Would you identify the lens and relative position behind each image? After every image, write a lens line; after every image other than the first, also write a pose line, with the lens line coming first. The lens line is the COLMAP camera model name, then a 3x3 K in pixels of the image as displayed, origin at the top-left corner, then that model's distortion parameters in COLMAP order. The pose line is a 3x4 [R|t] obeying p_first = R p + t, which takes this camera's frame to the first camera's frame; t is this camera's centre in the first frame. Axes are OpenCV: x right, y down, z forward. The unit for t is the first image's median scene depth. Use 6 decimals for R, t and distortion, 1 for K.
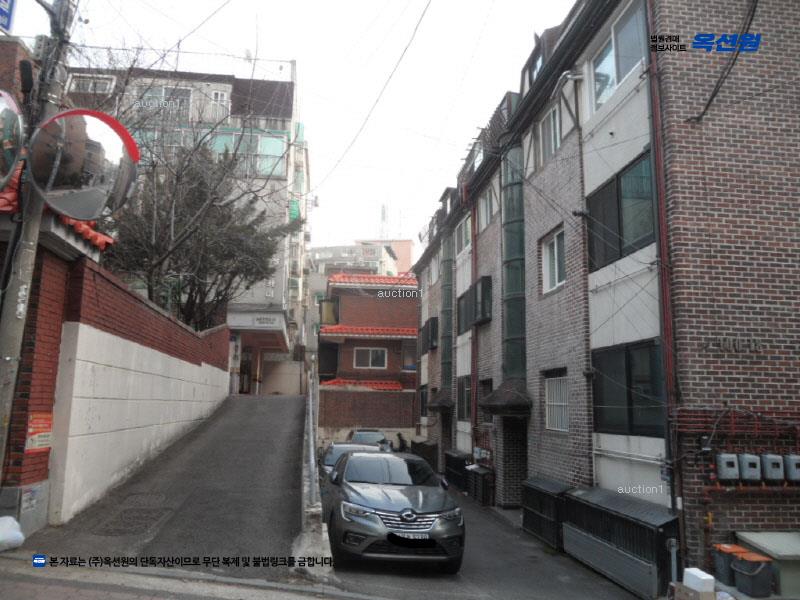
lens RADIAL K [[634.4, 0, 400.0], [0, 634.4, 300.0], [0, 0, 1]] dist [-0.060141, 0.040782]
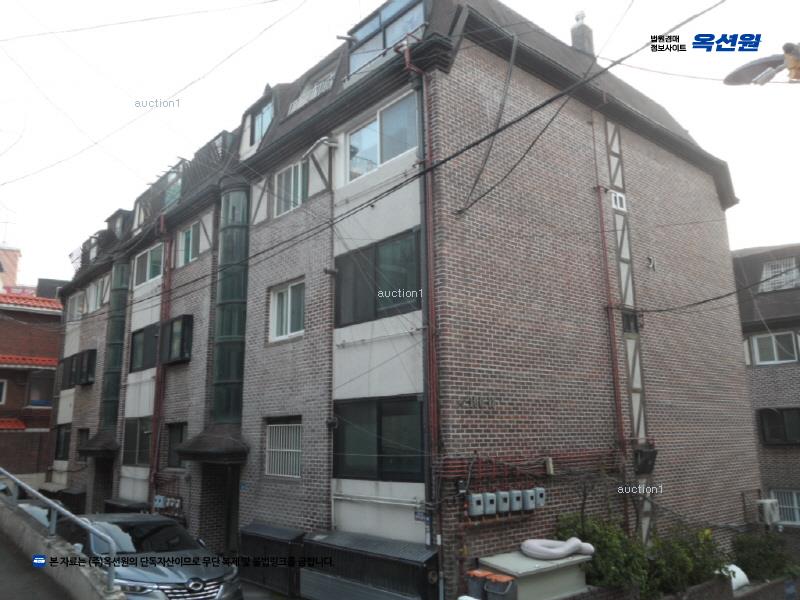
lens RADIAL K [[634.4, 0, 400.0], [0, 634.4, 300.0], [0, 0, 1]] dist [-0.060141, 0.040782]
pose [[0.827711, 0.087437, 0.554301, -0.213644], [-0.060788, 0.995944, -0.066330, -0.025972], [-0.557853, 0.021207, 0.829669, 0.044008]]
